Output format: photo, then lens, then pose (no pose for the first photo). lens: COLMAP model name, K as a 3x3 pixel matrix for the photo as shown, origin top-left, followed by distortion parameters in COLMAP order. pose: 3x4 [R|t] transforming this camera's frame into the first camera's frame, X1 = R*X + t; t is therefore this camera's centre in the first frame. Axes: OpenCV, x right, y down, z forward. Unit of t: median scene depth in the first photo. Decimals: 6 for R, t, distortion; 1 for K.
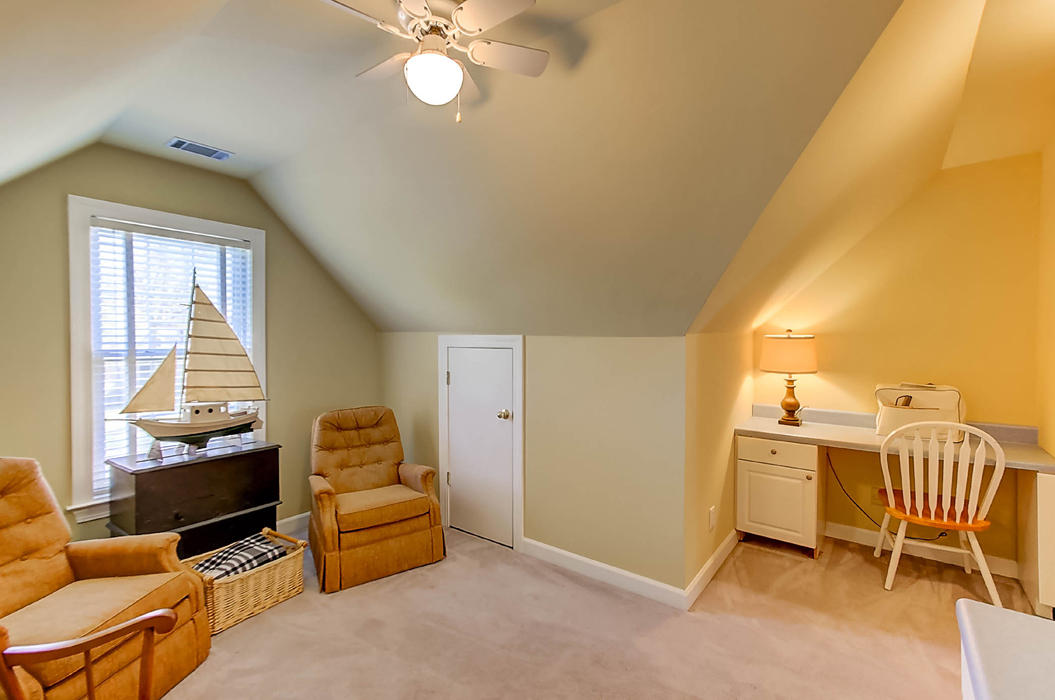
lens RADIAL K [[471.2, 0, 526.7], [0, 471.2, 348.1], [0, 0, 1]] dist [-0.003552, -0.000306]
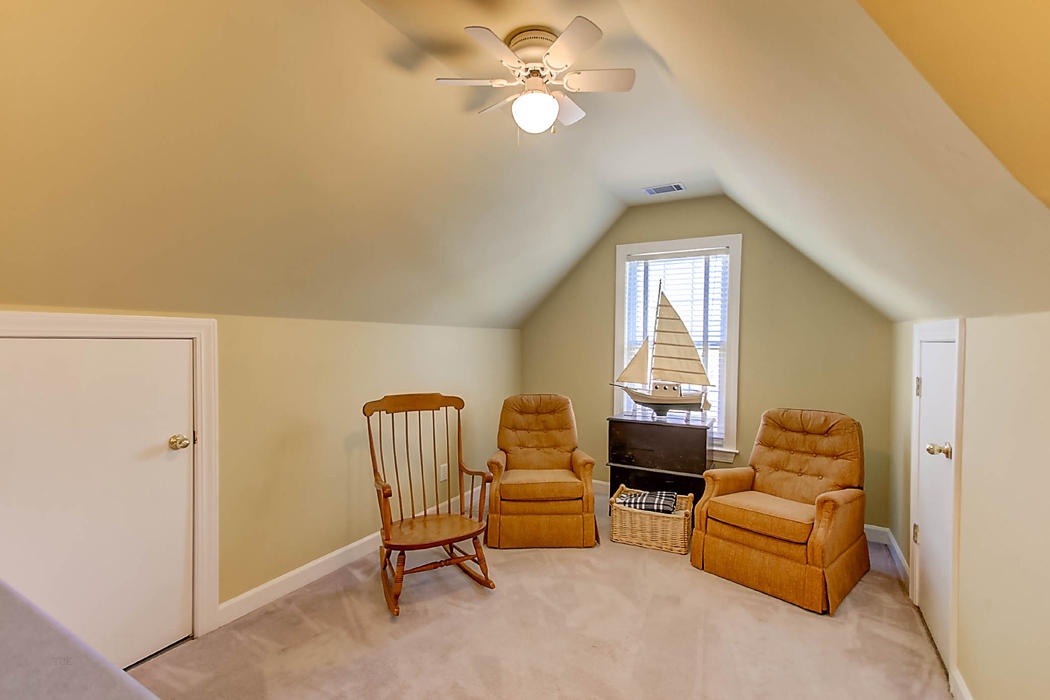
lens RADIAL K [[469.0, 0, 527.3], [0, 469.0, 351.6], [0, 0, 1]] dist [-0.003552, -0.000306]
pose [[0.121899, 0.021721, -0.992305, 0.547177], [-0.023140, 0.999551, 0.019037, 0.016264], [0.992273, 0.020641, 0.122347, 0.446496]]
